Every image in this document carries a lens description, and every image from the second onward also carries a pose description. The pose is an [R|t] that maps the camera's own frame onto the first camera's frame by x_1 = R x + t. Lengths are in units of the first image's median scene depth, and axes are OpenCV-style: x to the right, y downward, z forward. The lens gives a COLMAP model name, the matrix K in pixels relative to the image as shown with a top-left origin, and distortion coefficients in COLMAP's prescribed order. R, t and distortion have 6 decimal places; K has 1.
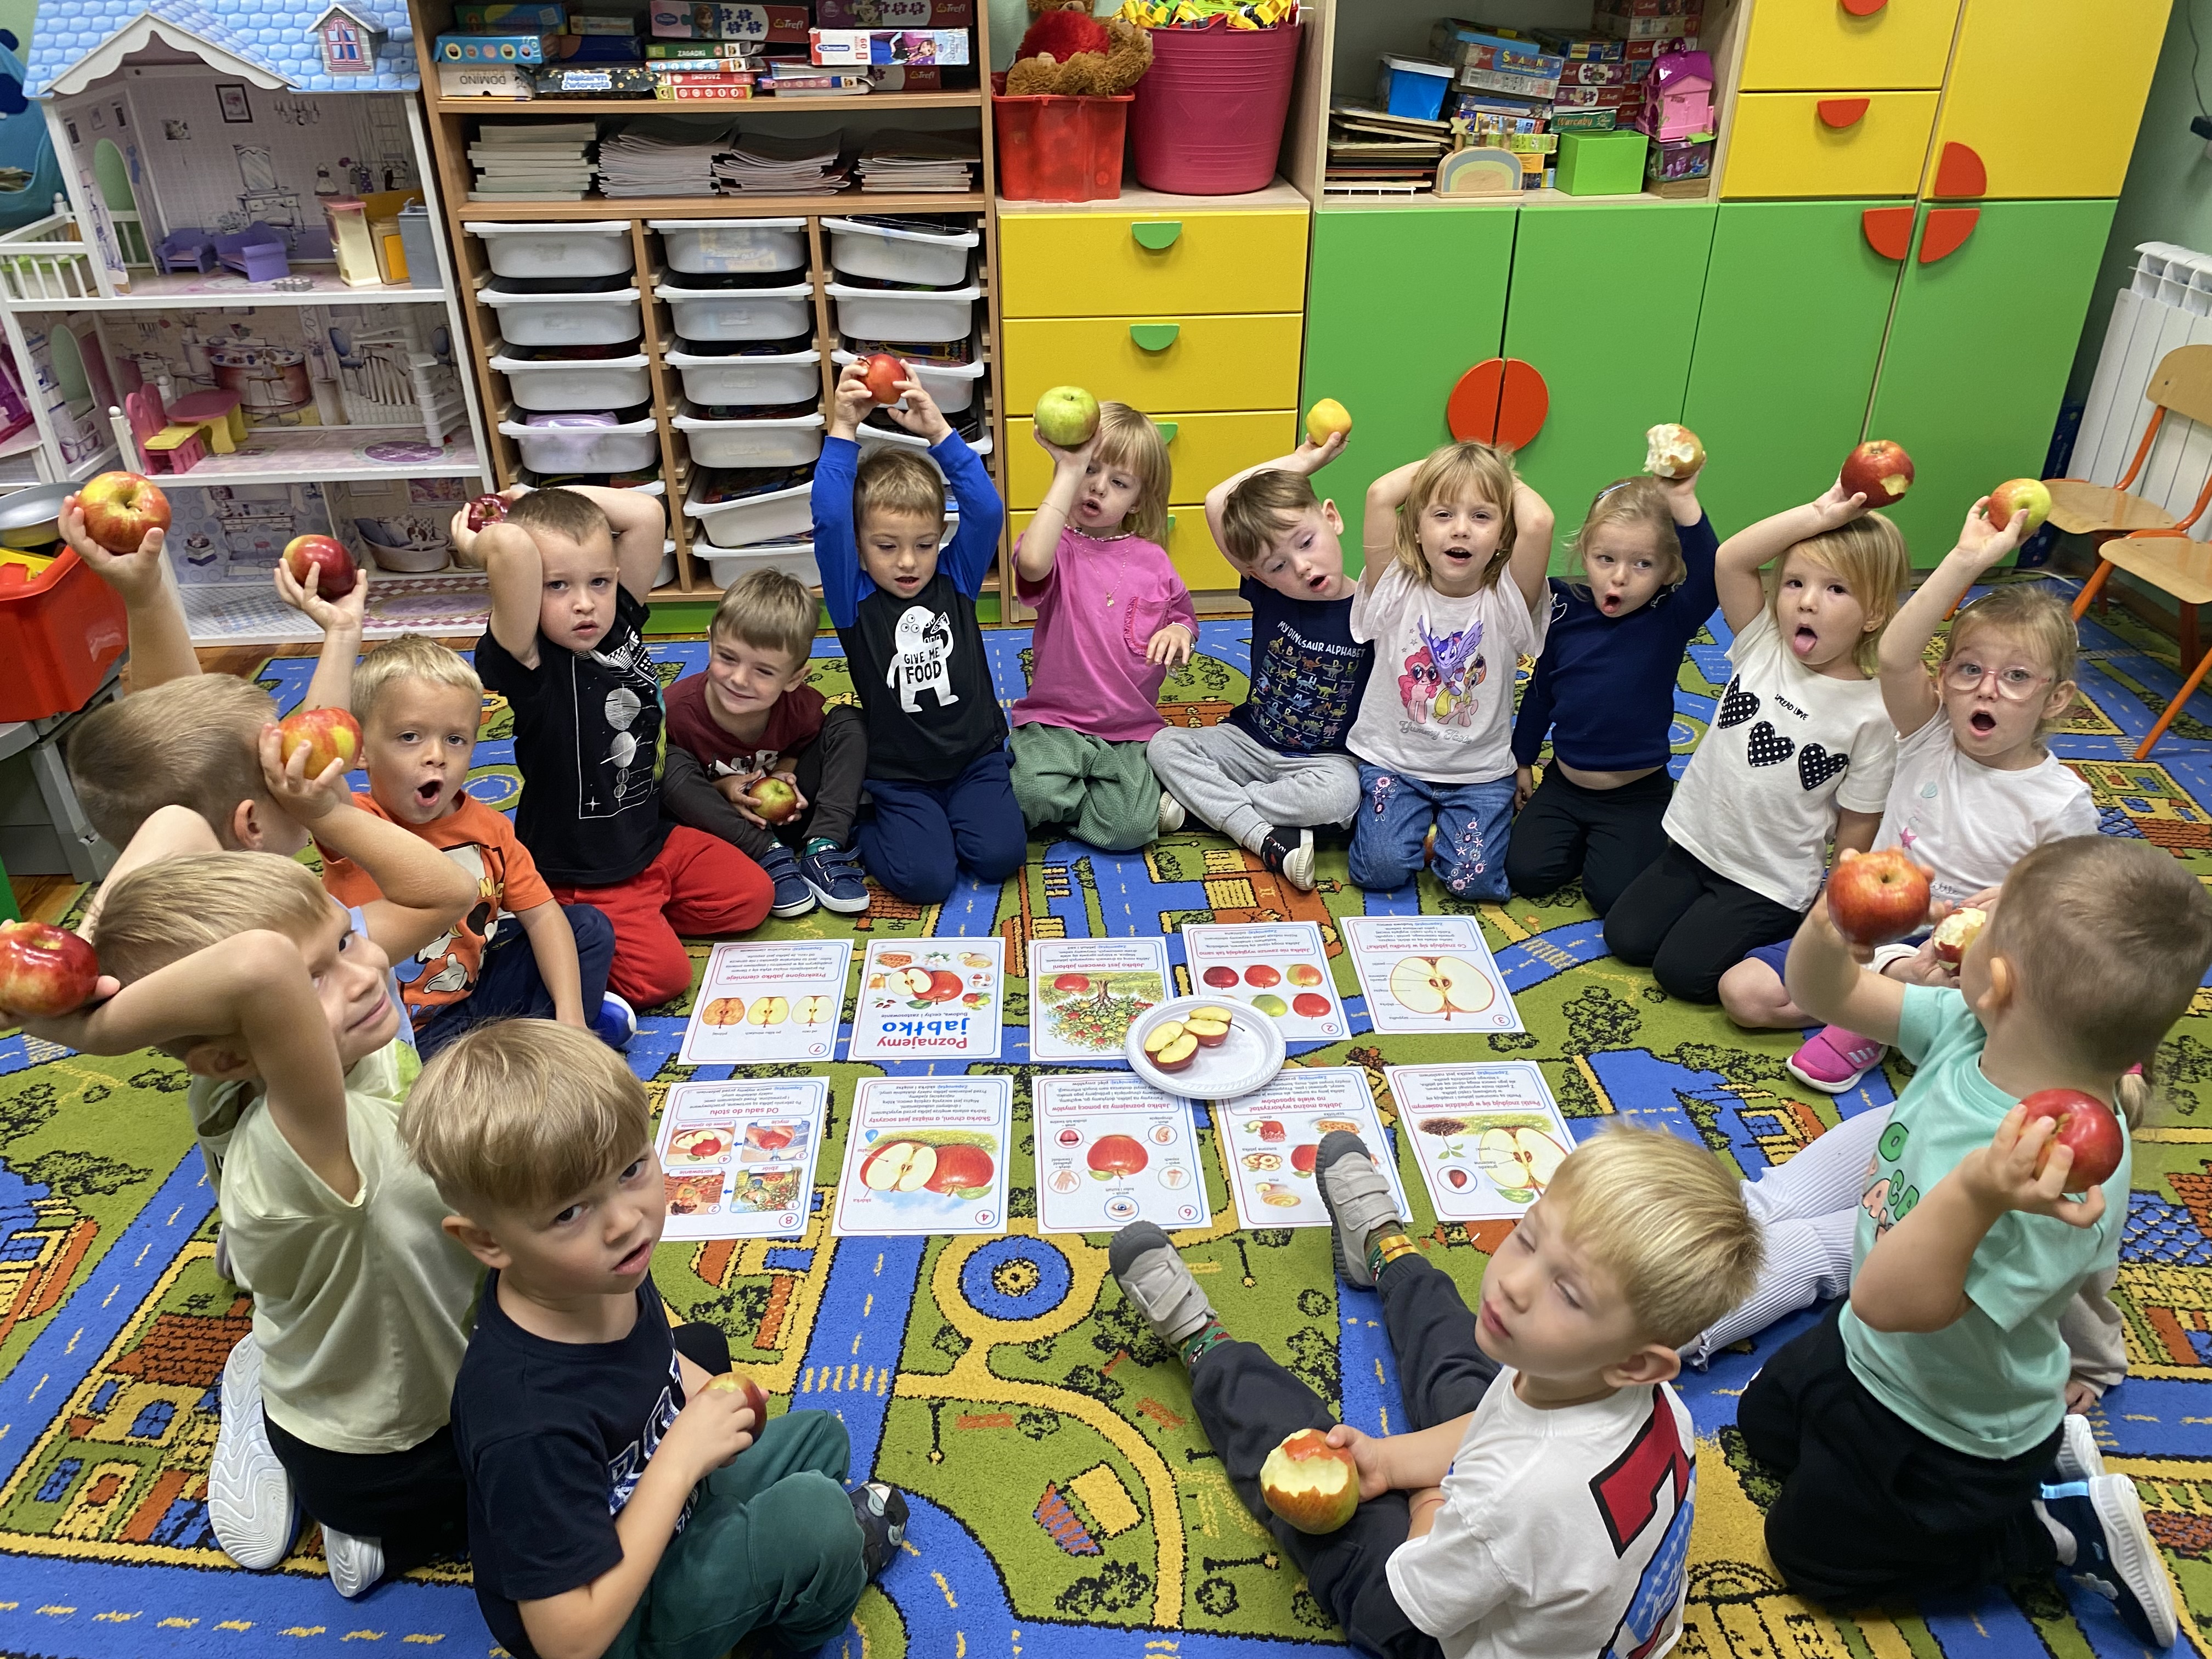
lens RADIAL K [[1666.7, 0, 1110.8], [0, 1666.7, 821.0], [0, 0, 1]] dist [0.037872, -0.049225]
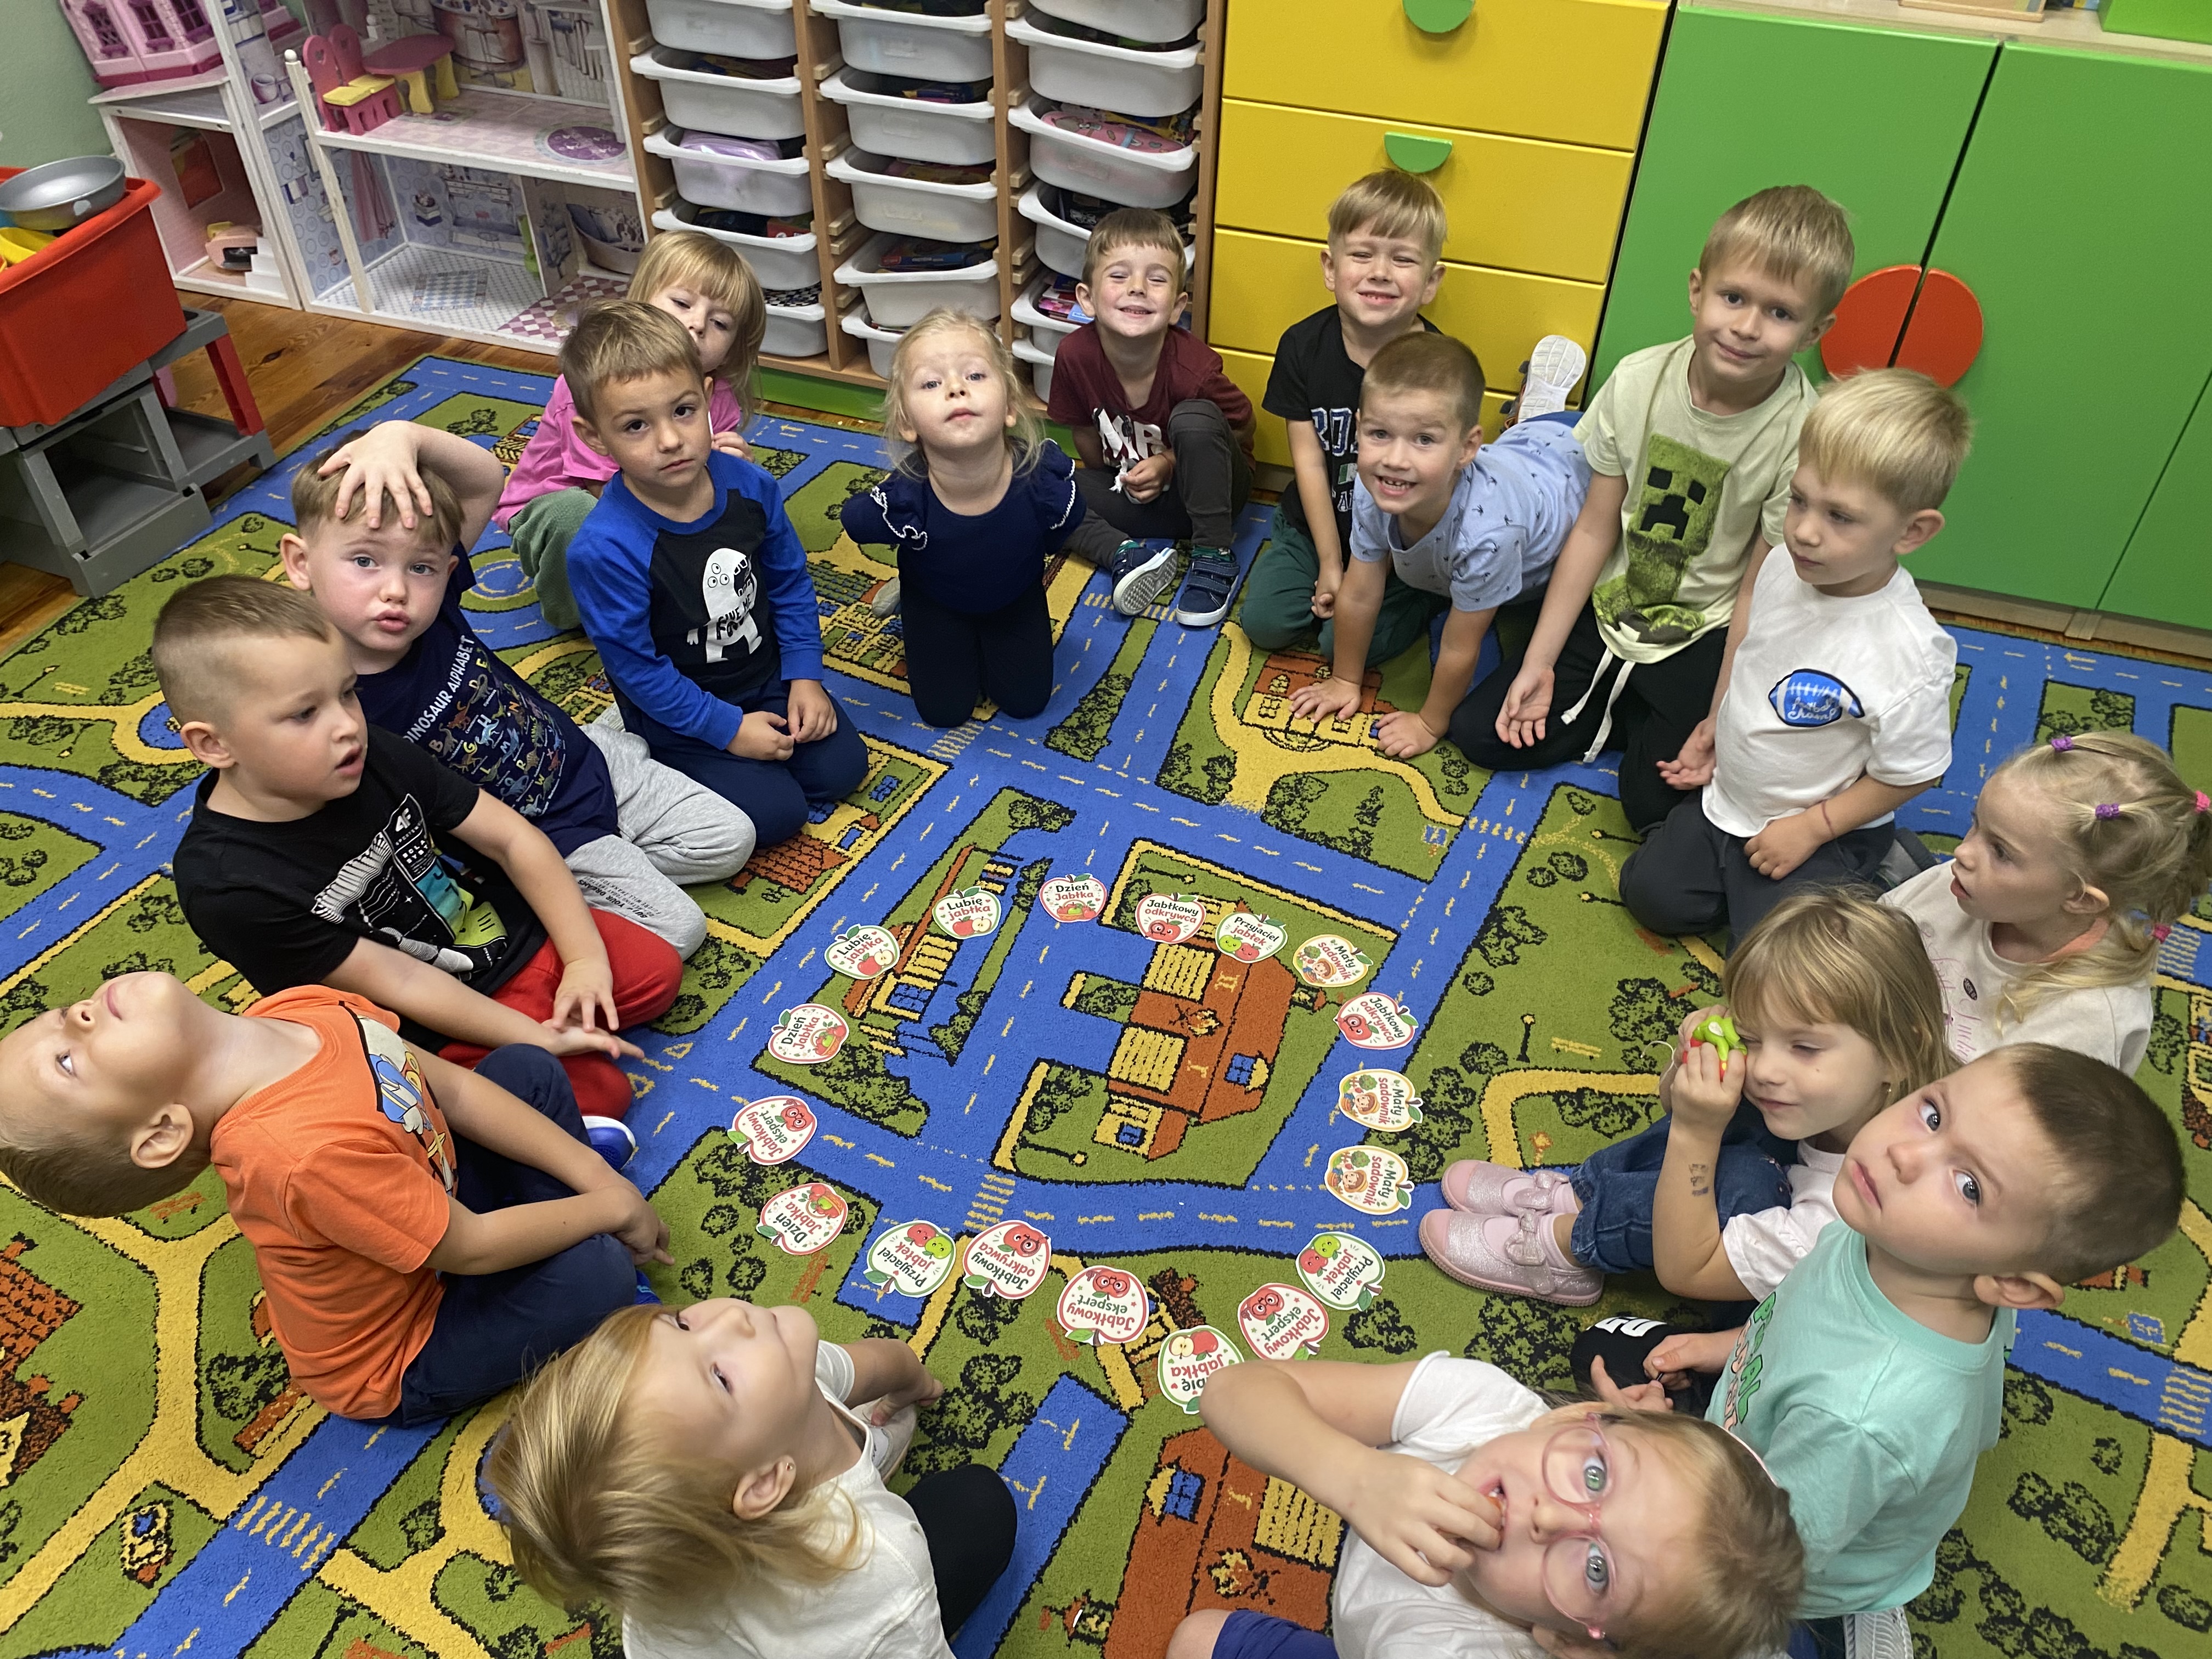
lens RADIAL K [[1666.7, 0, 1122.1], [0, 1666.7, 838.8], [0, 0, 1]] dist [0.037872, -0.049225]
pose [[0.917453, 0.280784, -0.281853, 0.250746], [-0.215750, 0.946369, 0.240496, -0.195817], [0.334264, -0.159834, 0.928827, 0.288146]]
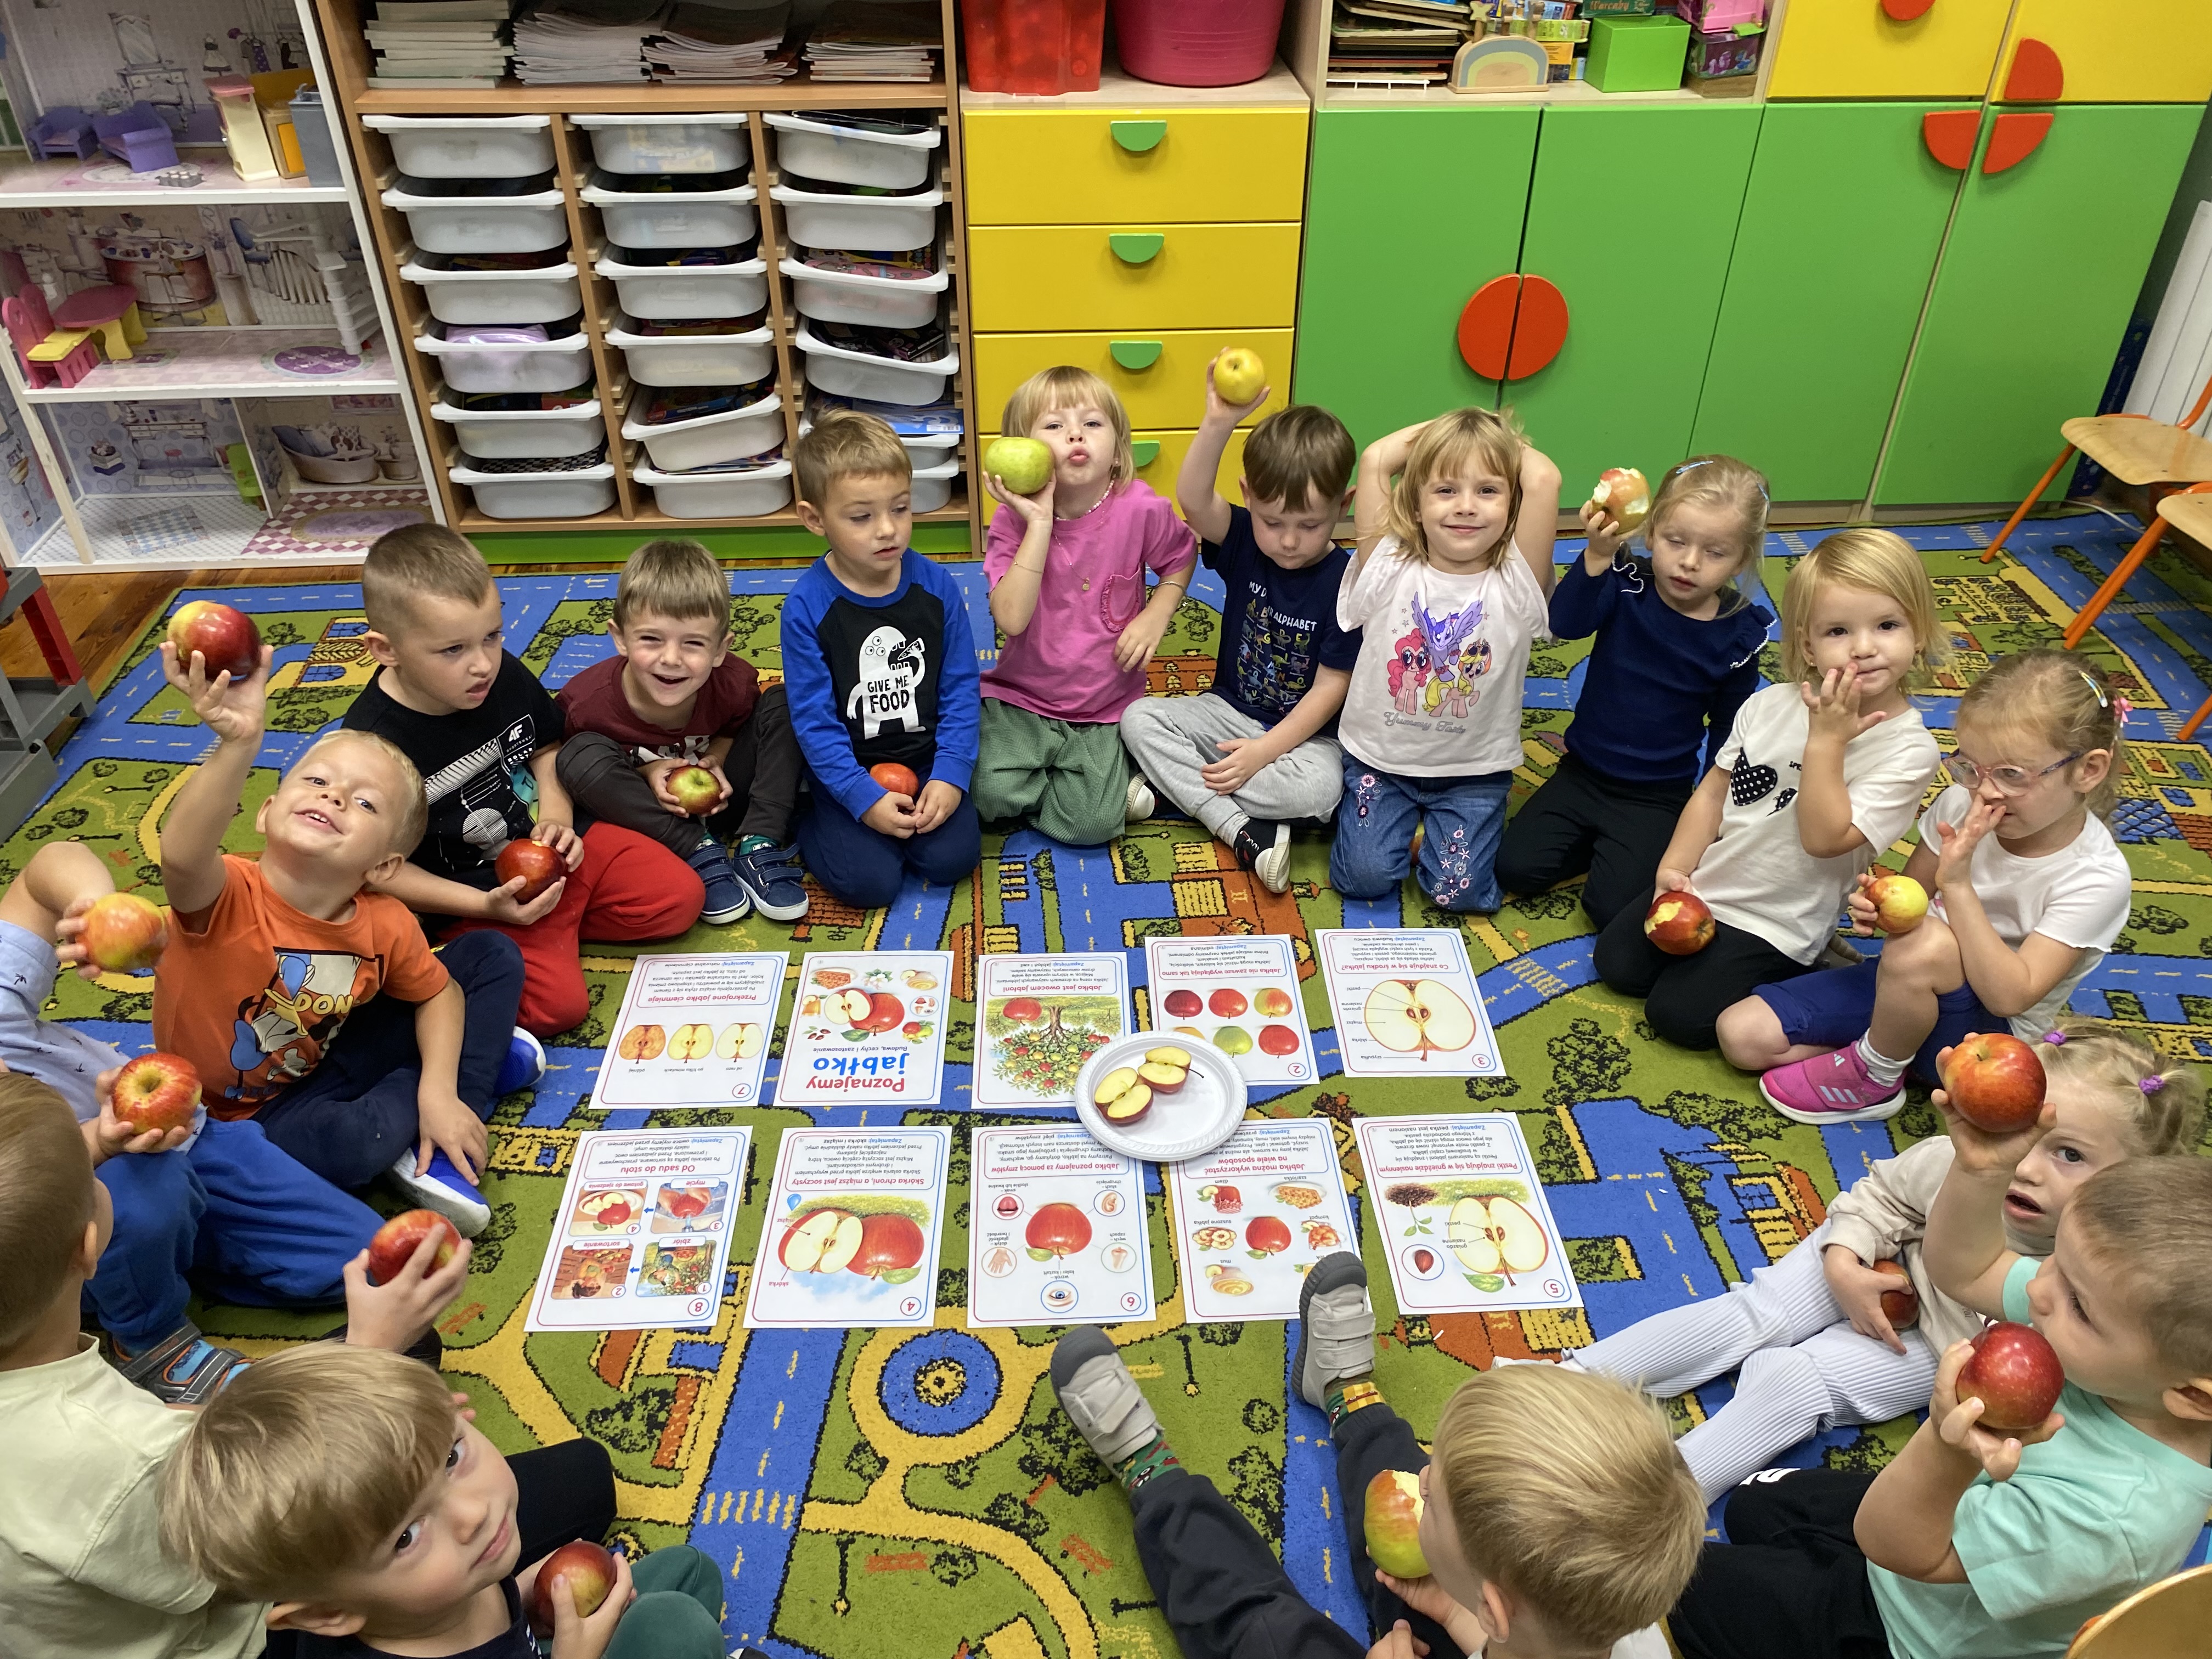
lens RADIAL K [[1666.7, 0, 1138.3], [0, 1666.7, 814.0], [0, 0, 1]] dist [0.037872, -0.049225]
pose [[0.999915, 0.011895, 0.005298, 0.032724], [-0.012395, 0.994161, 0.107193, -0.103678], [-0.003992, -0.107250, 0.994224, 0.082070]]
